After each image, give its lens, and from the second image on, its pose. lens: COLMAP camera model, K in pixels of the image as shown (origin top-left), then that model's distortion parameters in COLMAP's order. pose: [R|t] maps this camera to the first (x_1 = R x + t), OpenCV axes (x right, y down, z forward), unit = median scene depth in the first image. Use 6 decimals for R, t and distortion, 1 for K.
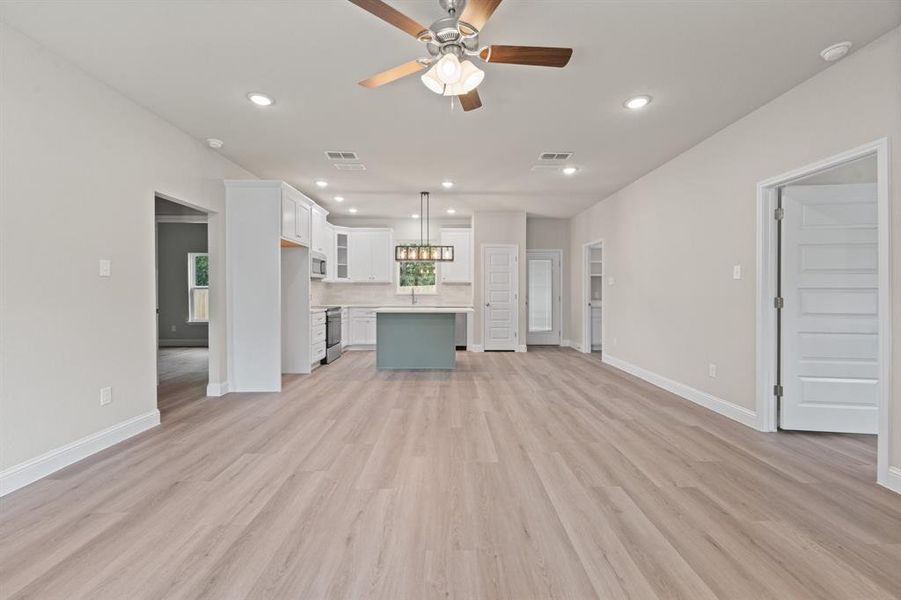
lens RADIAL K [[366.2, 0, 452.6], [0, 366.2, 291.7], [0, 0, 1]] dist [-0.001623, -0.000408]
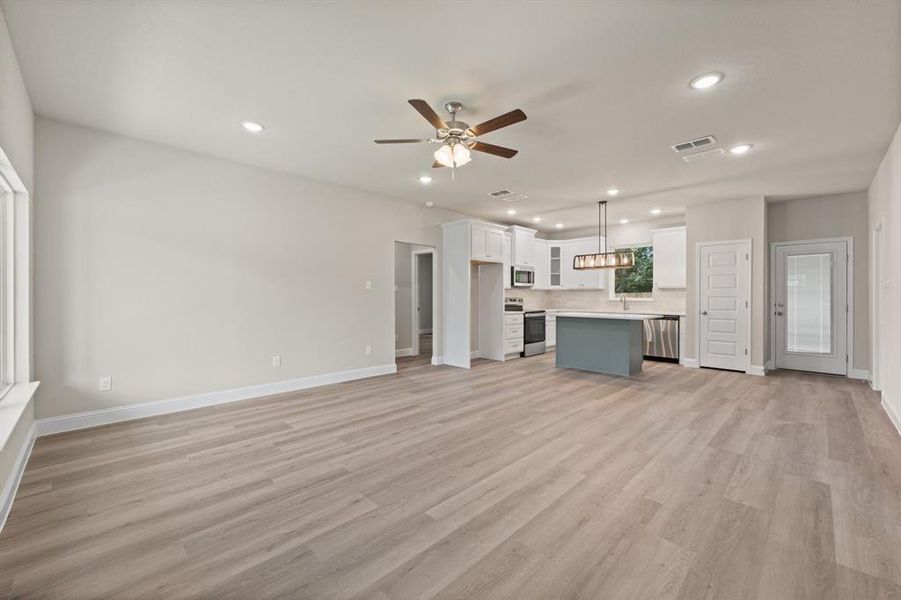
lens RADIAL K [[366.2, 0, 452.6], [0, 366.2, 291.7], [0, 0, 1]] dist [-0.001623, -0.000408]
pose [[0.696185, -0.009662, -0.717797, 0.376742], [-0.002625, 0.999868, -0.016004, 0.000566], [0.717857, 0.013026, 0.696068, -0.021513]]
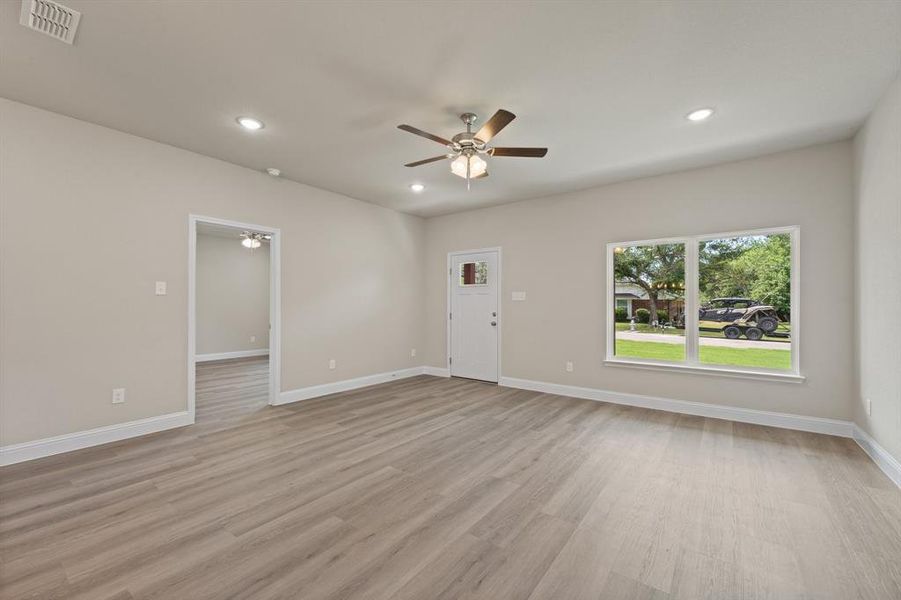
lens RADIAL K [[365.8, 0, 450.5], [0, 365.8, 300.0], [0, 0, 1]] dist [-0.000802, -0.000043]
pose [[-0.787523, 0.008942, 0.616220, -0.304486], [0.000186, 0.999898, -0.014272, -0.002649], [-0.616285, -0.011124, -0.787445, 0.775568]]
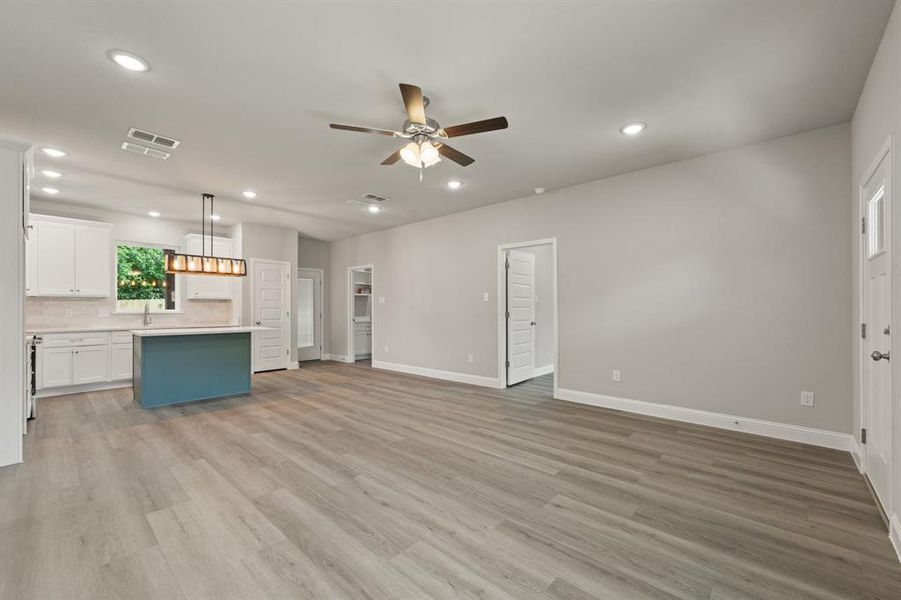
lens RADIAL K [[368.0, 0, 453.0], [0, 368.0, 304.0], [0, 0, 1]] dist [-0.000049, -0.000149]
pose [[0.678216, 0.007736, 0.734821, -0.327479], [0.002287, 0.999918, -0.012638, -0.000054], [-0.734859, 0.010251, 0.678143, -0.013672]]
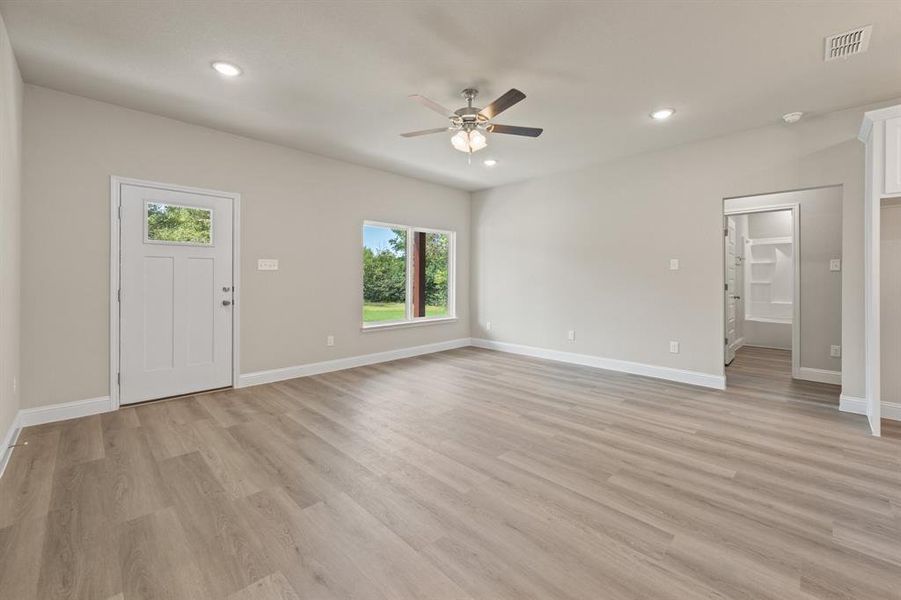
lens RADIAL K [[373.3, 0, 458.8], [0, 373.3, 276.6], [0, 0, 1]] dist [-0.000344, -0.000070]
pose [[-0.714750, -0.005016, -0.699362, 0.393449], [-0.005280, 0.999984, -0.001776, -0.002709], [0.699360, 0.002423, -0.714766, 0.726348]]
